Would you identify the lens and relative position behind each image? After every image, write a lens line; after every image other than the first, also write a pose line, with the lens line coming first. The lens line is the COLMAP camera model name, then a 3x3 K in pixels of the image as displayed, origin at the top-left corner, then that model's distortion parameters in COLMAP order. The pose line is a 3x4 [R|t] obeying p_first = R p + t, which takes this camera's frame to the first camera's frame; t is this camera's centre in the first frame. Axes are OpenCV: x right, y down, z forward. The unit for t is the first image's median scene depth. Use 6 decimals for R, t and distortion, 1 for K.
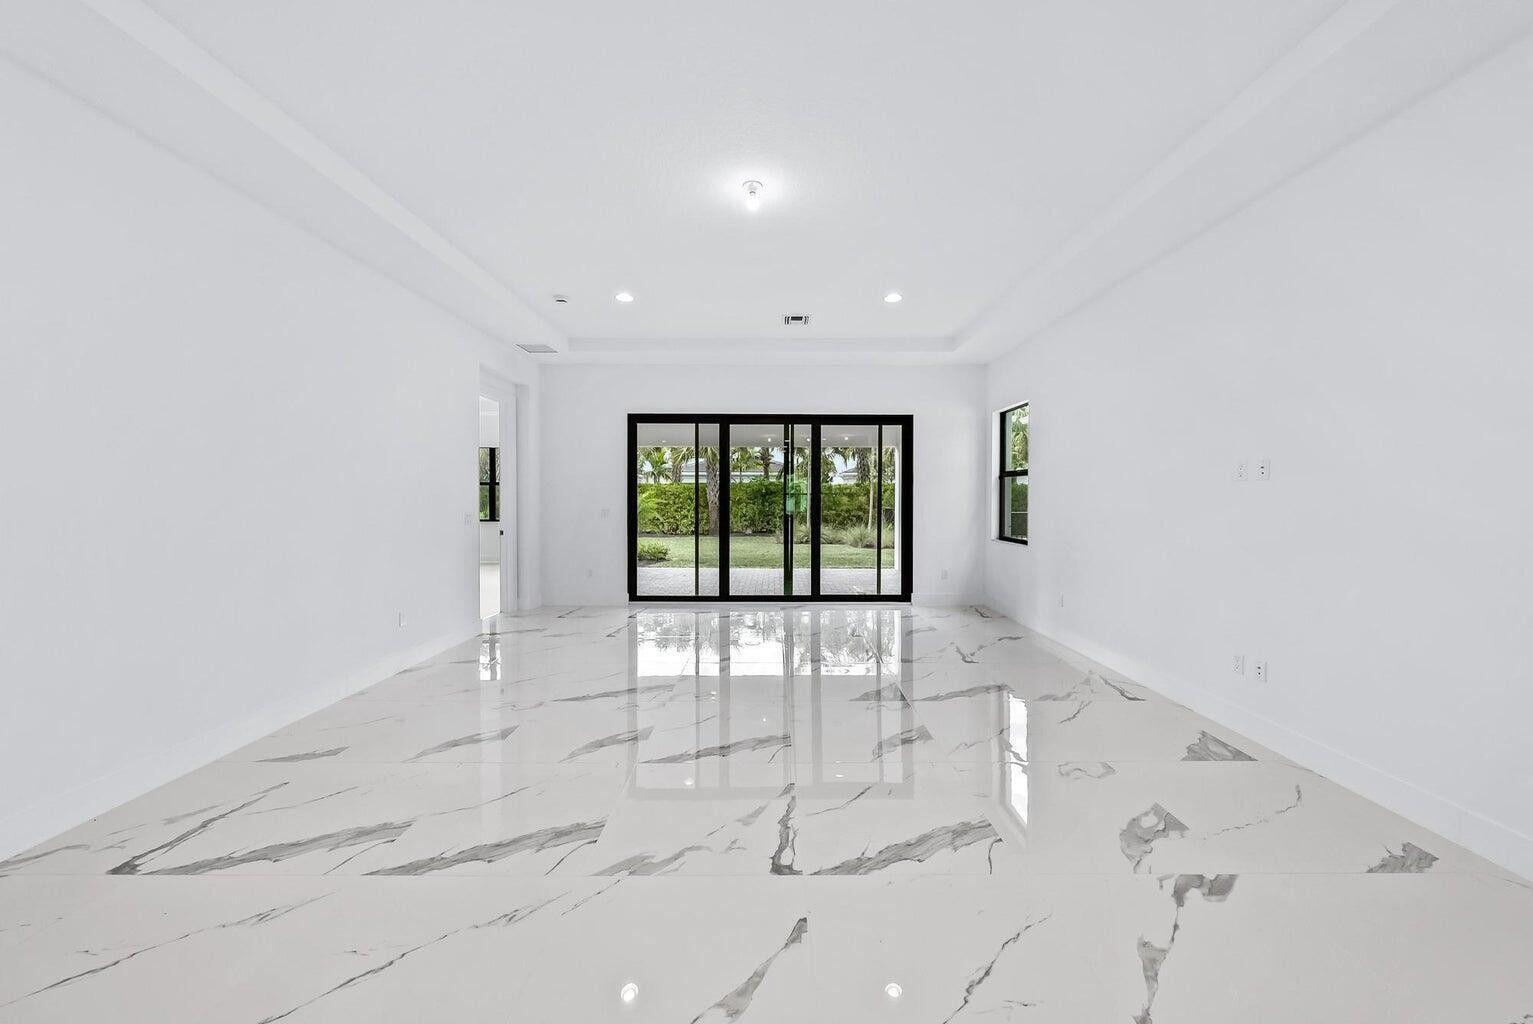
lens RADIAL K [[519.2, 0, 770.1], [0, 519.2, 494.5], [0, 0, 1]] dist [-0.002007, -0.000083]
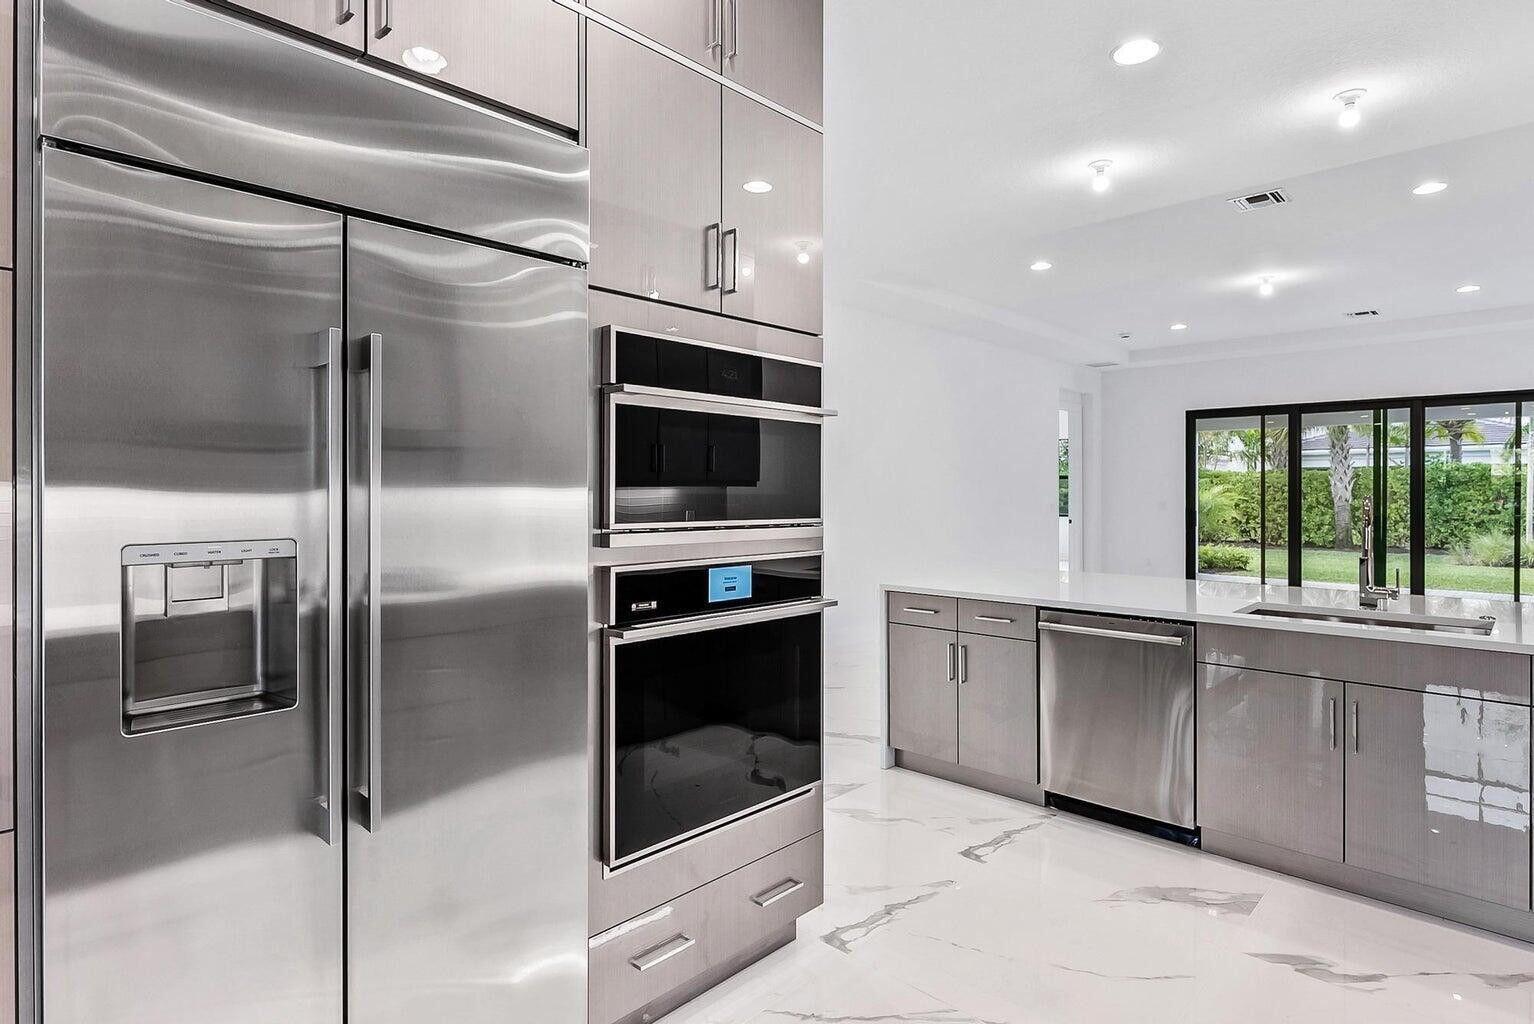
lens RADIAL K [[836.3, 0, 770.3], [0, 836.3, 505.6], [0, 0, 1]] dist [0.003103, 0.001008]
pose [[0.727621, 0.010875, -0.685893, 0.269305], [0.004981, 0.999764, 0.021136, -0.005750], [0.685961, -0.018795, 0.727396, -0.789423]]
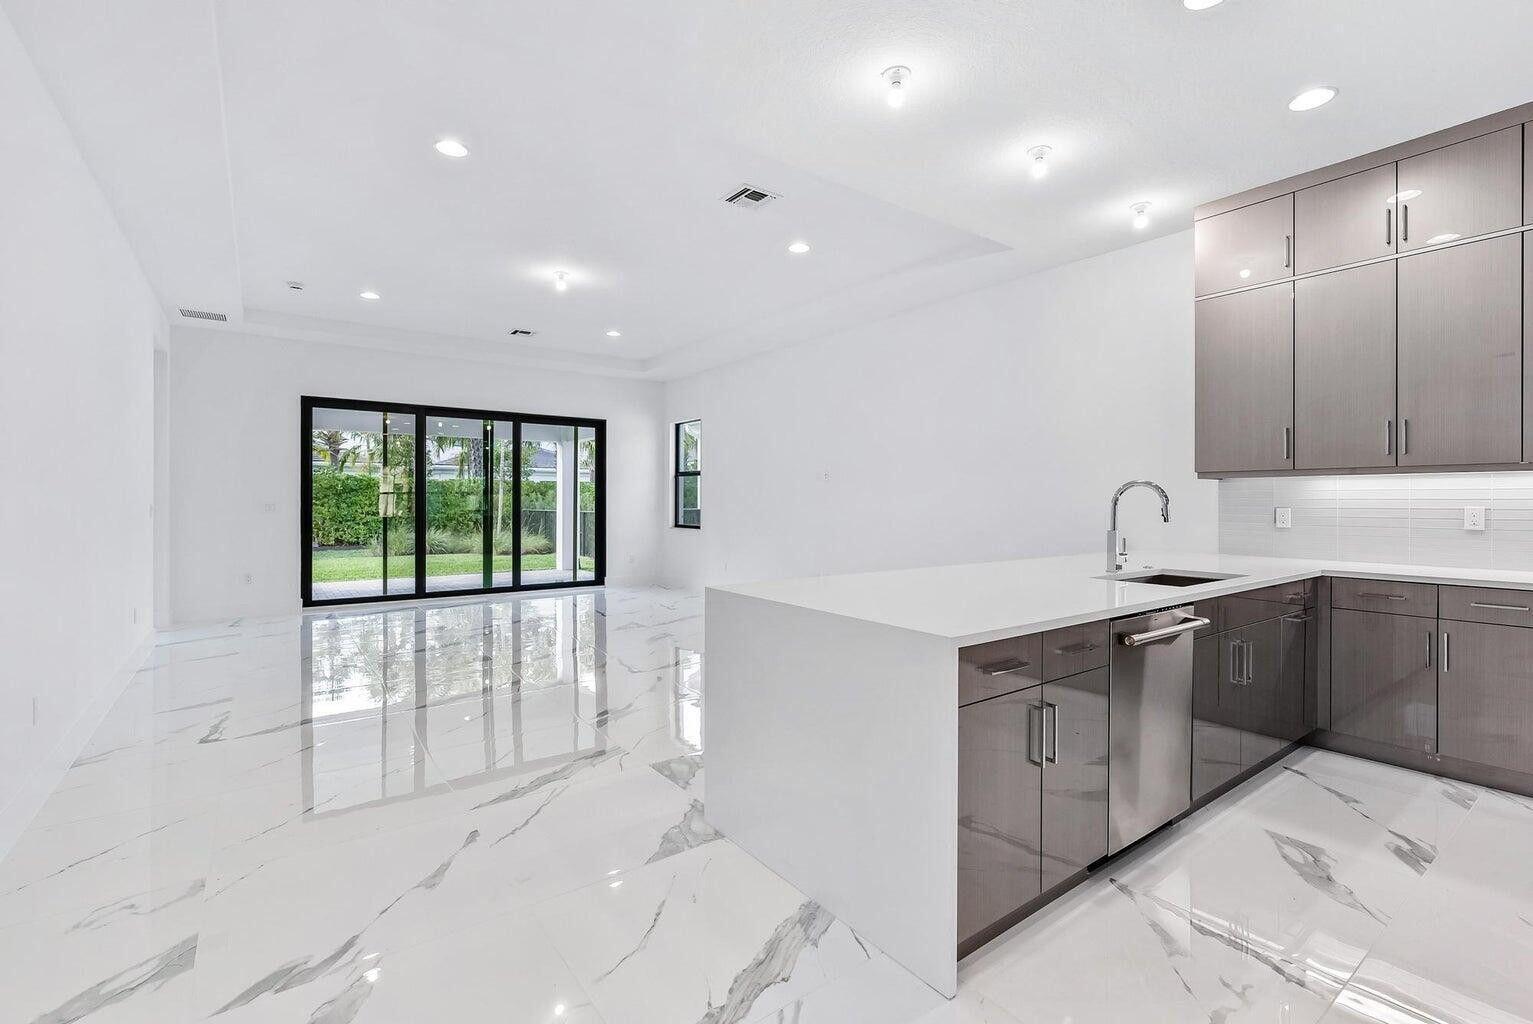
lens RADIAL K [[695.7, 0, 784.3], [0, 695.7, 487.0], [0, 0, 1]] dist [0.000301, -0.000126]
pose [[0.790708, 0.012306, 0.612070, -0.344691], [-0.003924, 0.999879, -0.015033, 0.014042], [-0.612181, 0.009485, 0.790660, -0.435648]]
